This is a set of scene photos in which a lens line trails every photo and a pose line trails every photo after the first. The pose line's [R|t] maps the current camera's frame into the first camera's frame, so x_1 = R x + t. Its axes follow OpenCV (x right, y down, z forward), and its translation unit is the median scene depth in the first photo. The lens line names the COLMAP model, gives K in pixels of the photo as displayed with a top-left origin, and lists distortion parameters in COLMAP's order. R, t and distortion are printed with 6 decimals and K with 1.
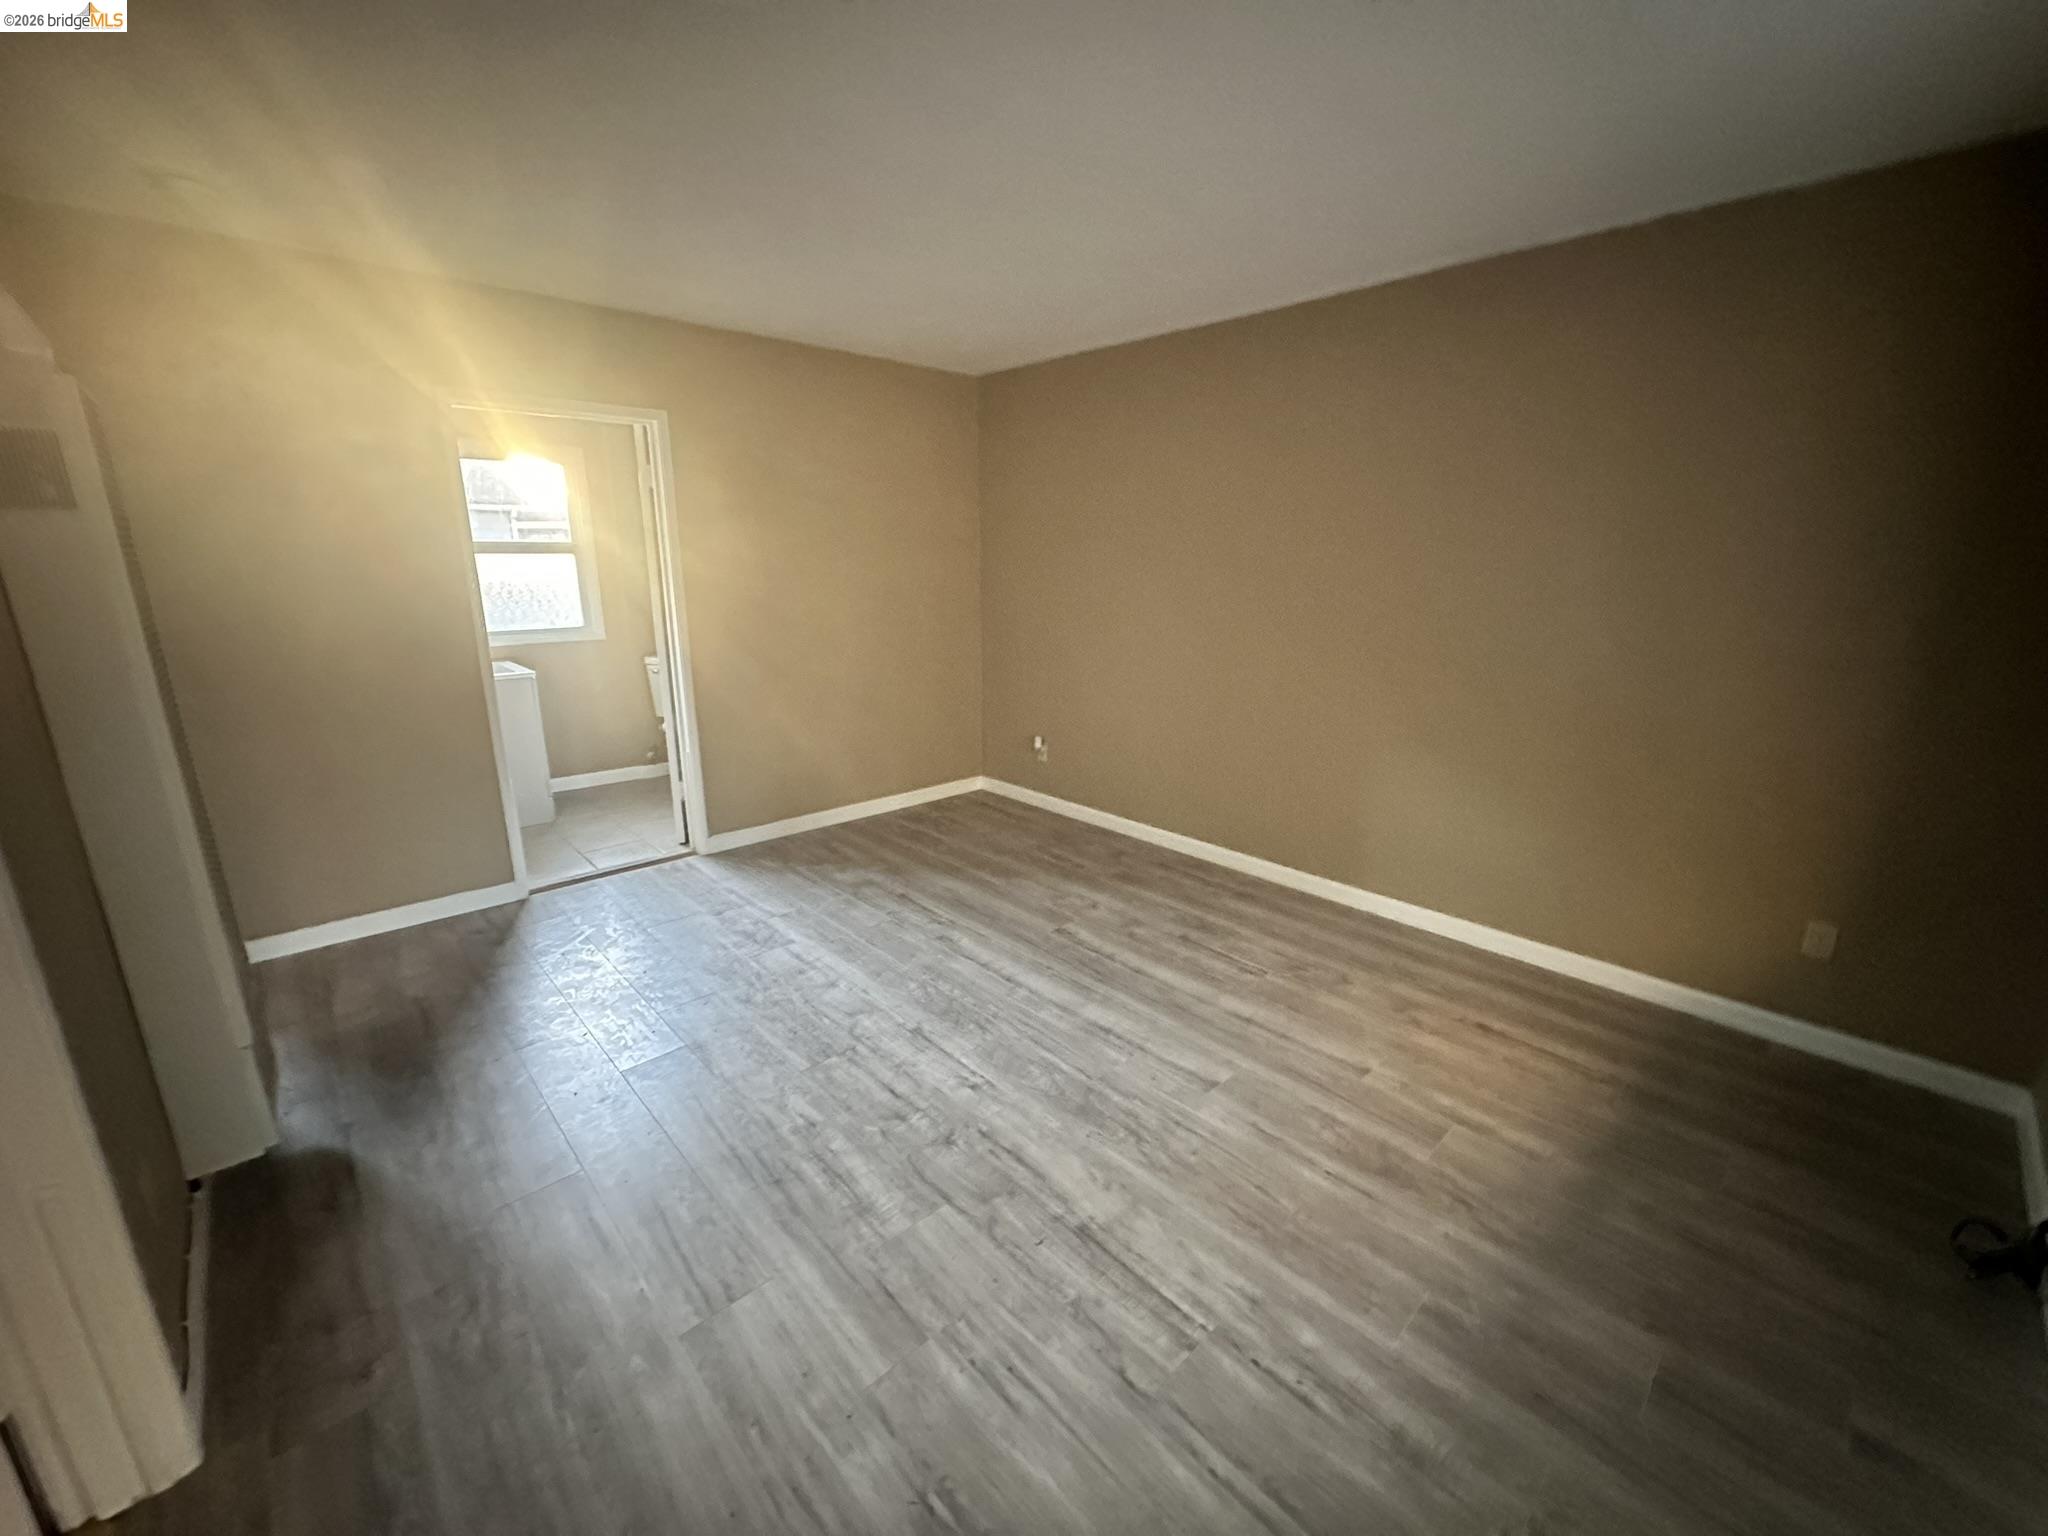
lens RADIAL K [[823.5, 0, 1027.1], [0, 823.5, 772.2], [0, 0, 1]] dist [-0.003477, 0.000228]
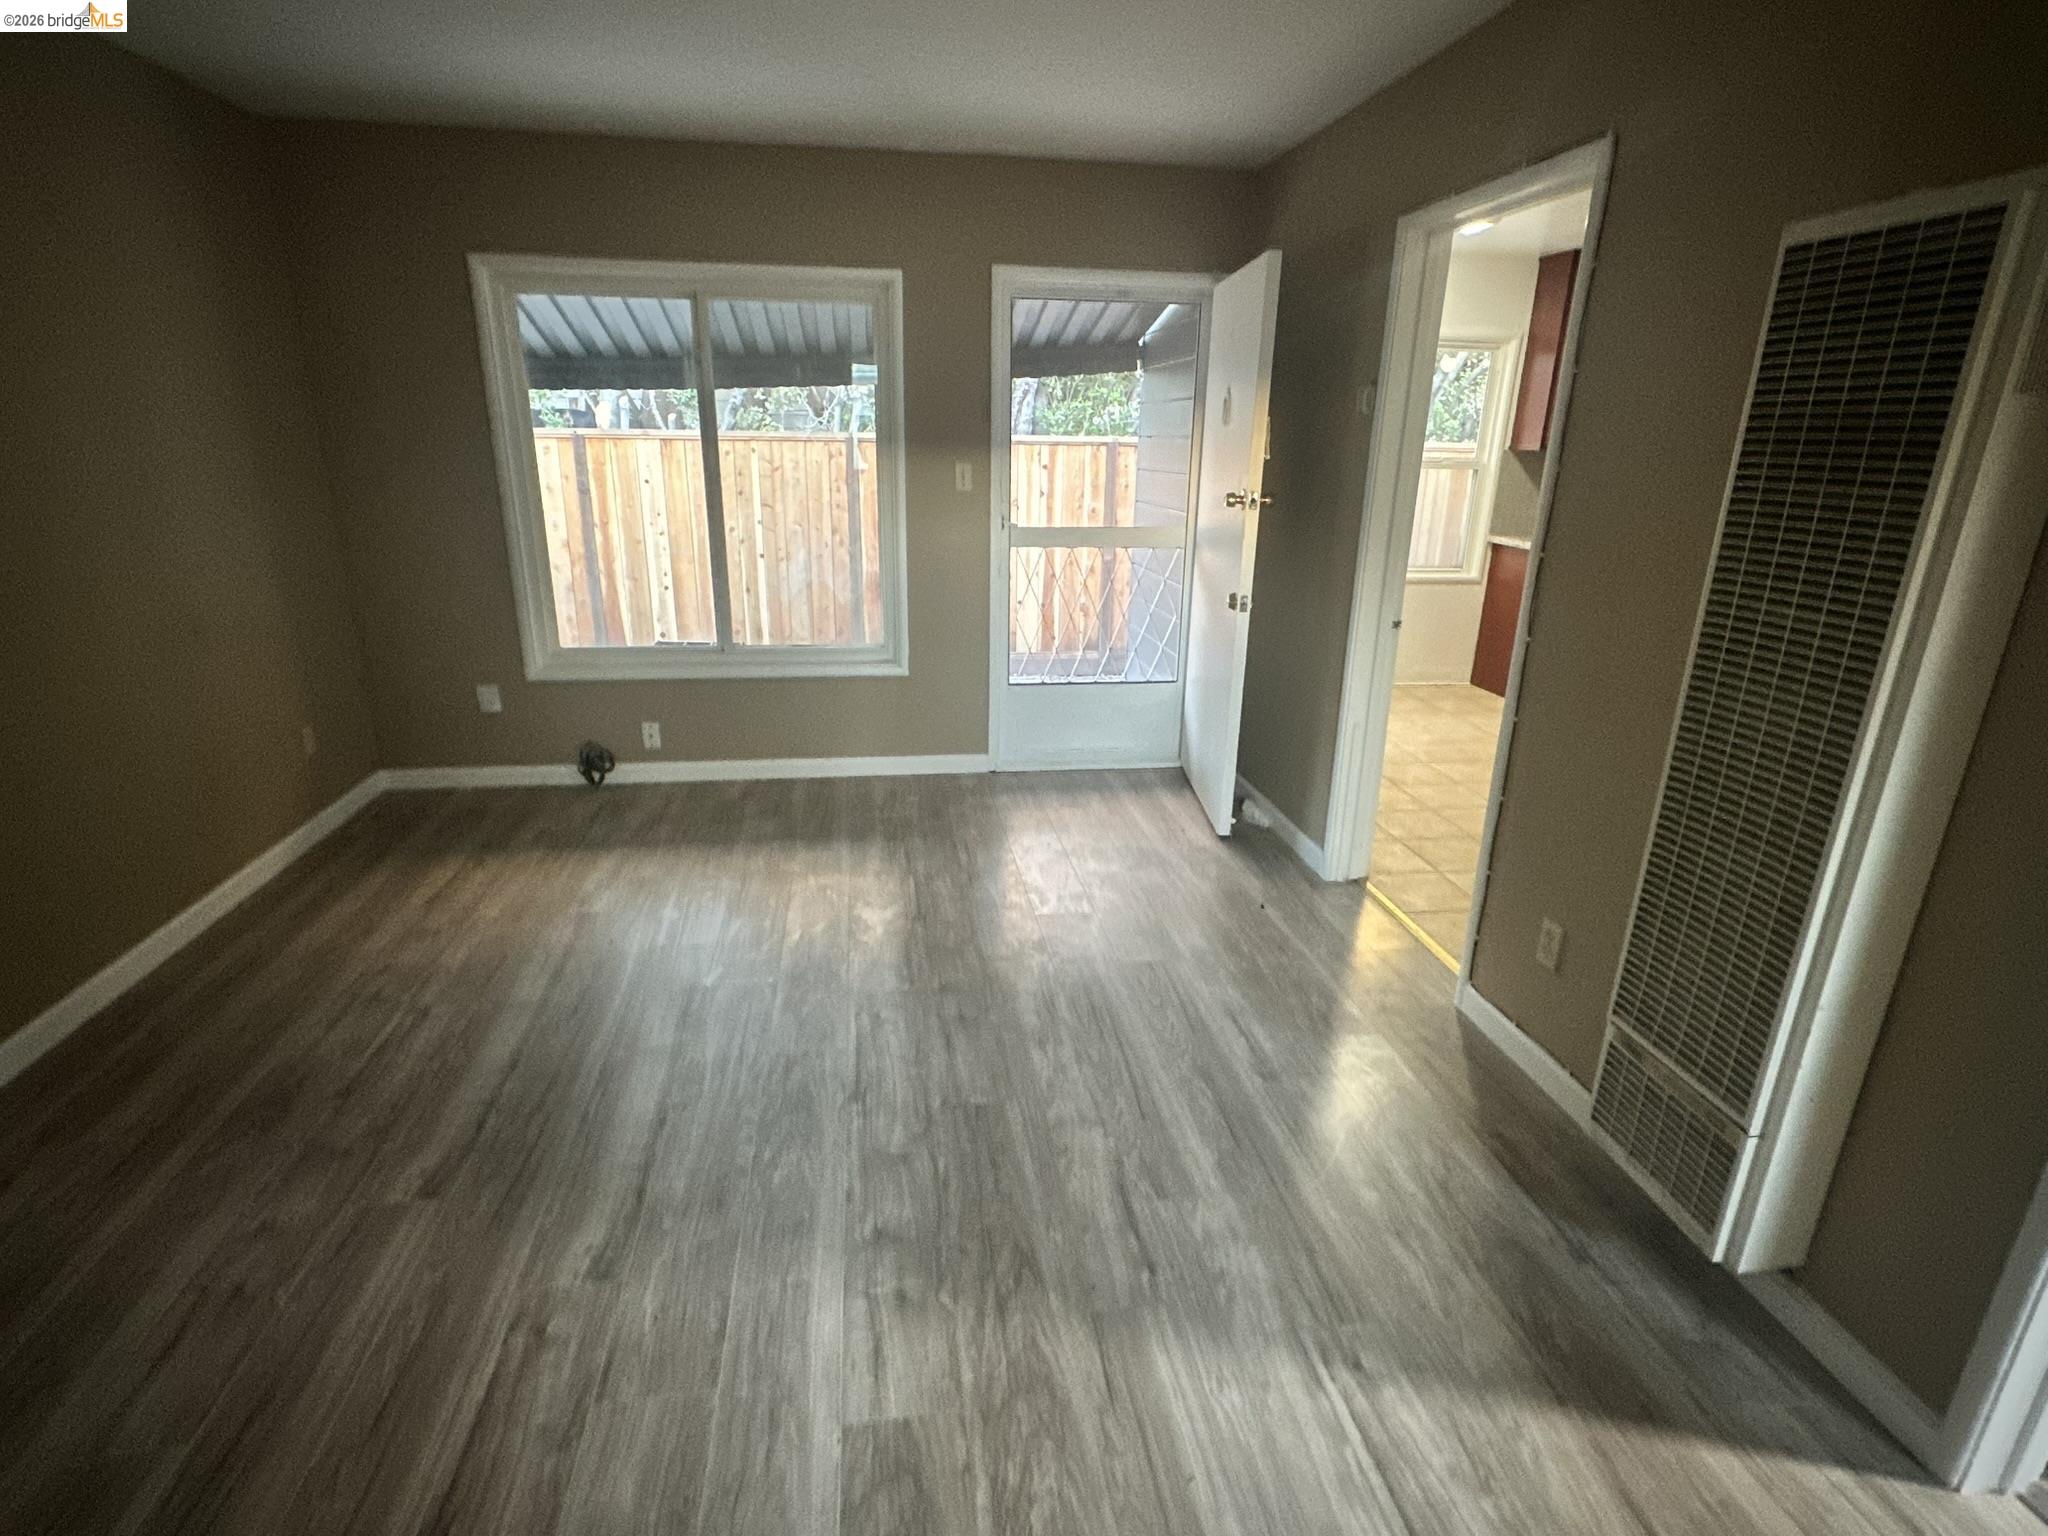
lens RADIAL K [[1004.0, 0, 1015.9], [0, 1004.0, 767.0], [0, 0, 1]] dist [-0.008782, 0.001868]
pose [[-0.815567, -0.205109, 0.541092, -0.544465], [0.128925, 0.847164, 0.515453, -0.304631], [-0.564117, 0.490147, -0.664476, 1.110339]]
